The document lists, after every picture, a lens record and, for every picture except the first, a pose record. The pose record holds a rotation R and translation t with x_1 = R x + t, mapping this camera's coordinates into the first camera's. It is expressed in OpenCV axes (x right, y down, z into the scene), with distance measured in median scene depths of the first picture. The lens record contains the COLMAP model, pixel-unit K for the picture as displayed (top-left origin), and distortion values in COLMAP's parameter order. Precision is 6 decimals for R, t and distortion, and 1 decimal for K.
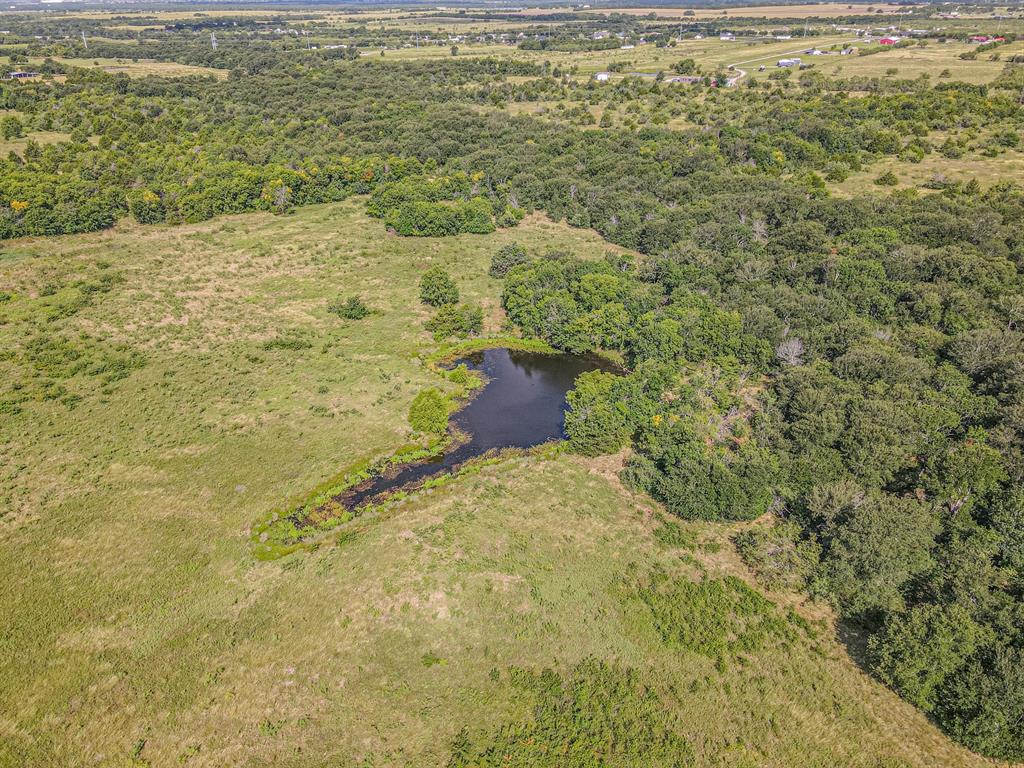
lens RADIAL K [[747.5, 0, 507.3], [0, 747.5, 388.4], [0, 0, 1]] dist [0.012008, 0.011336]
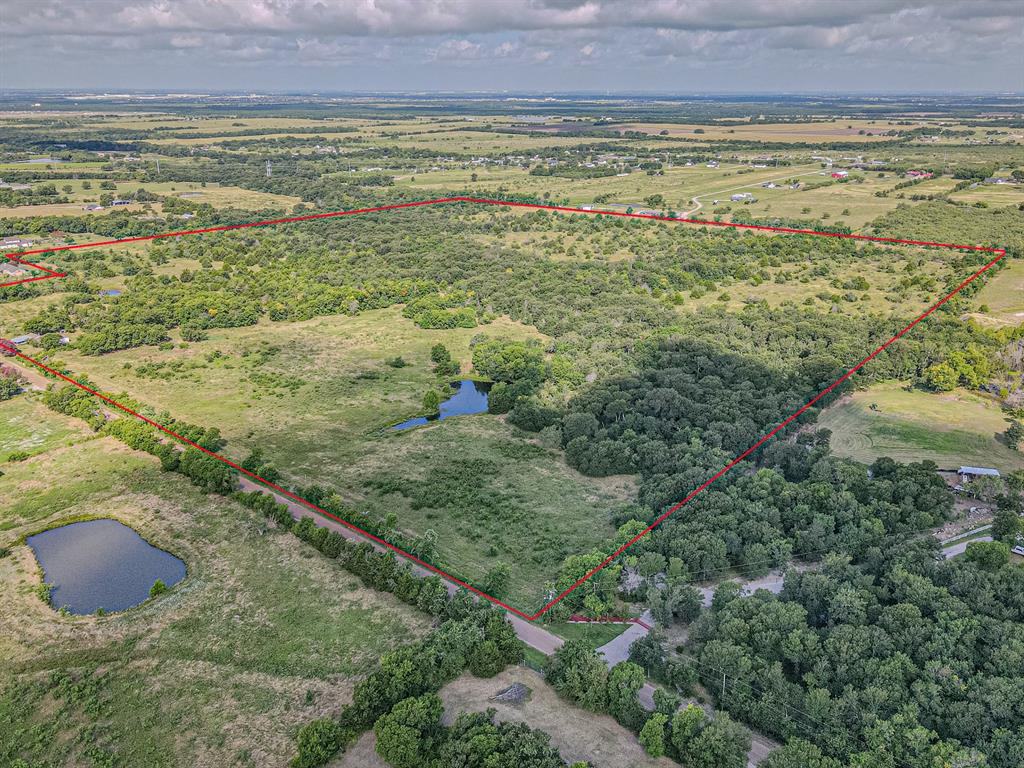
lens RADIAL K [[747.5, 0, 507.3], [0, 747.5, 388.4], [0, 0, 1]] dist [0.012008, 0.011336]
pose [[0.999567, 0.009118, -0.027974, 0.086444], [-0.012635, 0.991661, -0.128253, 0.127661], [0.026571, 0.128551, 0.991347, -0.580468]]
